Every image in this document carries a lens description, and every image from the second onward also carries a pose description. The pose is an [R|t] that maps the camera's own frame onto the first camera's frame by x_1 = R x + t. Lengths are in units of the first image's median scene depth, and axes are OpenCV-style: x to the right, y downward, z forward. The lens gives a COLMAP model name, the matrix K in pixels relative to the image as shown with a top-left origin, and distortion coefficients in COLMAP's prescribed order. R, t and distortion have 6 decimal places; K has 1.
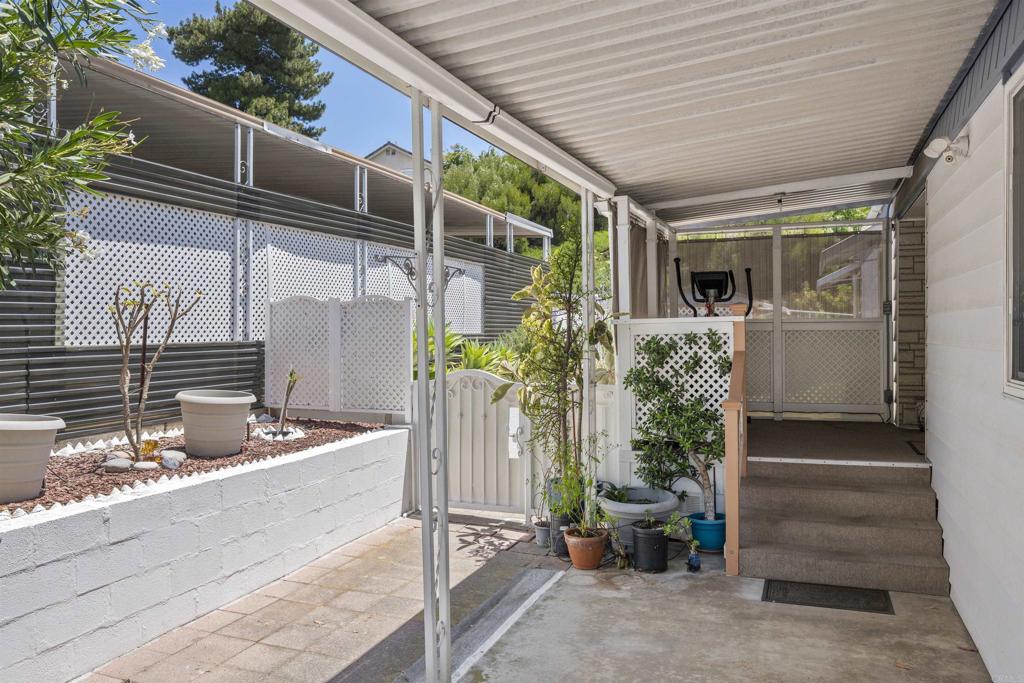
lens RADIAL K [[763.6, 0, 512.0], [0, 763.6, 341.5], [0, 0, 1]] dist [0.004695, 0.000844]
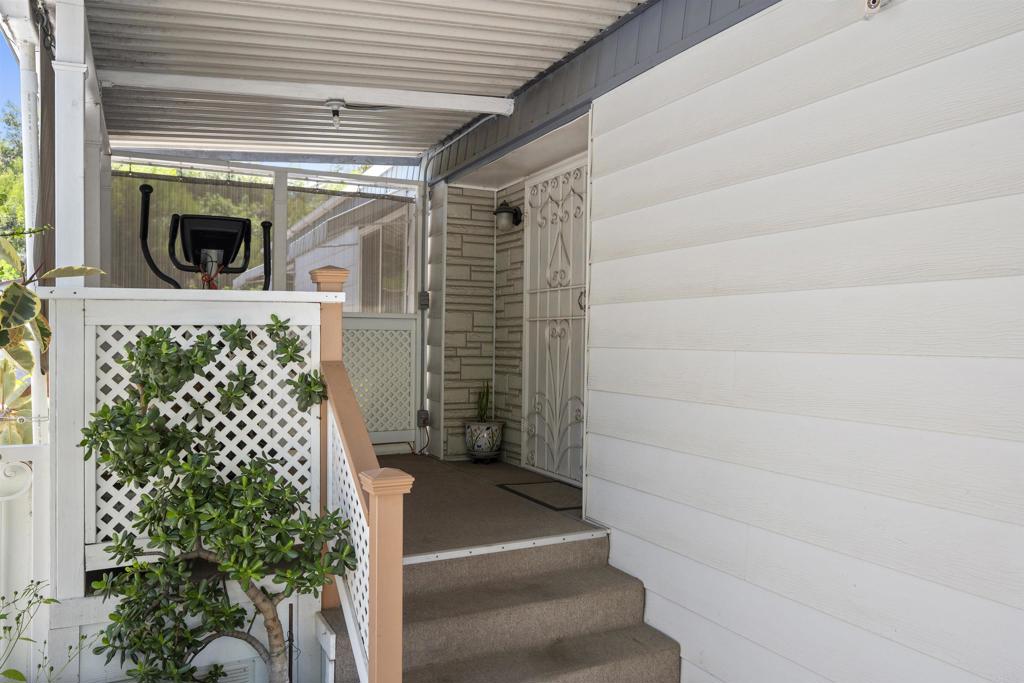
lens RADIAL K [[754.9, 0, 512.0], [0, 754.9, 341.5], [0, 0, 1]] dist [0.000744, 0.001780]
pose [[0.684183, 0.010741, 0.729231, 0.011492], [-0.005640, 0.999940, -0.009437, 0.003296], [-0.729289, 0.002344, 0.684202, 0.550047]]
